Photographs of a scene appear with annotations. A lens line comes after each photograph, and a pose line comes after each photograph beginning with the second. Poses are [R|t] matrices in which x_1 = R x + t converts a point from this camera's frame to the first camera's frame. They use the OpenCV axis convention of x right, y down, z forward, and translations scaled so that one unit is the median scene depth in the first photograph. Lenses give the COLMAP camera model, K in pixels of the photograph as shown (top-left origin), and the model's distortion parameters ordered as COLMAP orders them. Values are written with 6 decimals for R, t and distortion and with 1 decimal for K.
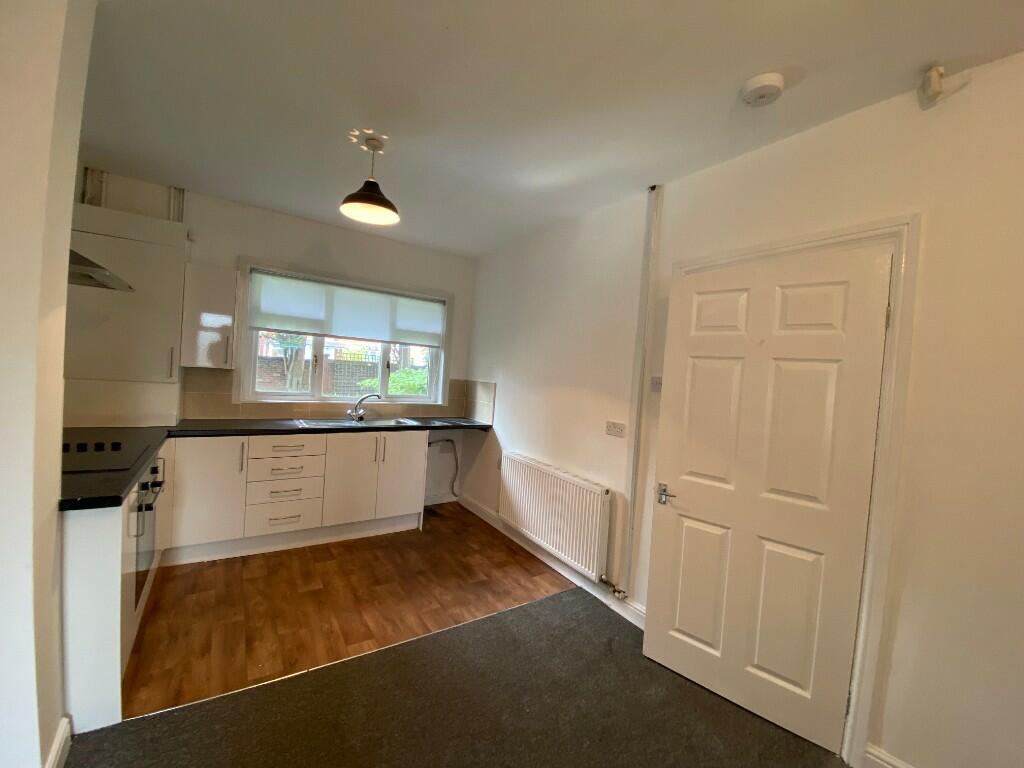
lens RADIAL K [[413.8, 0, 508.8], [0, 413.8, 381.3], [0, 0, 1]] dist [0.022012, -0.022031]
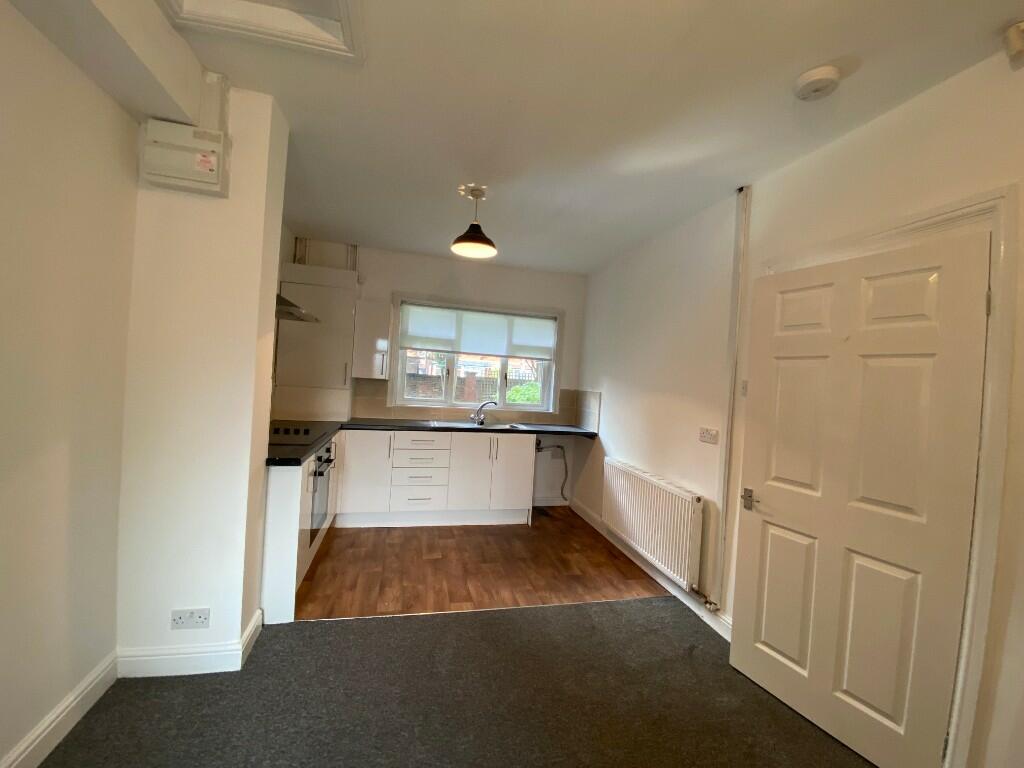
lens RADIAL K [[413.8, 0, 508.8], [0, 413.8, 381.3], [0, 0, 1]] dist [0.022012, -0.022031]
pose [[0.941252, -0.007966, -0.337612, 0.147950], [-0.006785, 0.999074, -0.042489, 0.032602], [0.337638, 0.042284, 0.940326, -0.087650]]
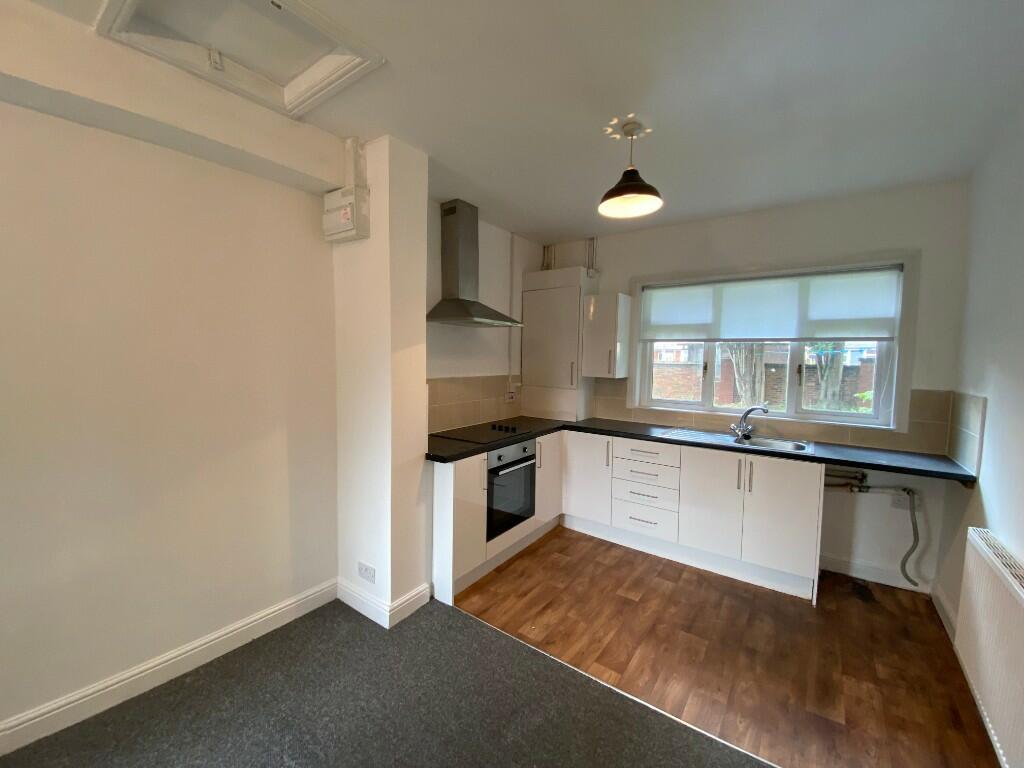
lens RADIAL K [[413.8, 0, 508.8], [0, 413.8, 381.3], [0, 0, 1]] dist [0.022012, -0.022031]
pose [[0.351906, -0.006550, -0.936013, 0.359454], [-0.015803, 0.999791, -0.012938, -0.000732], [0.935902, 0.019345, 0.351729, 0.365836]]
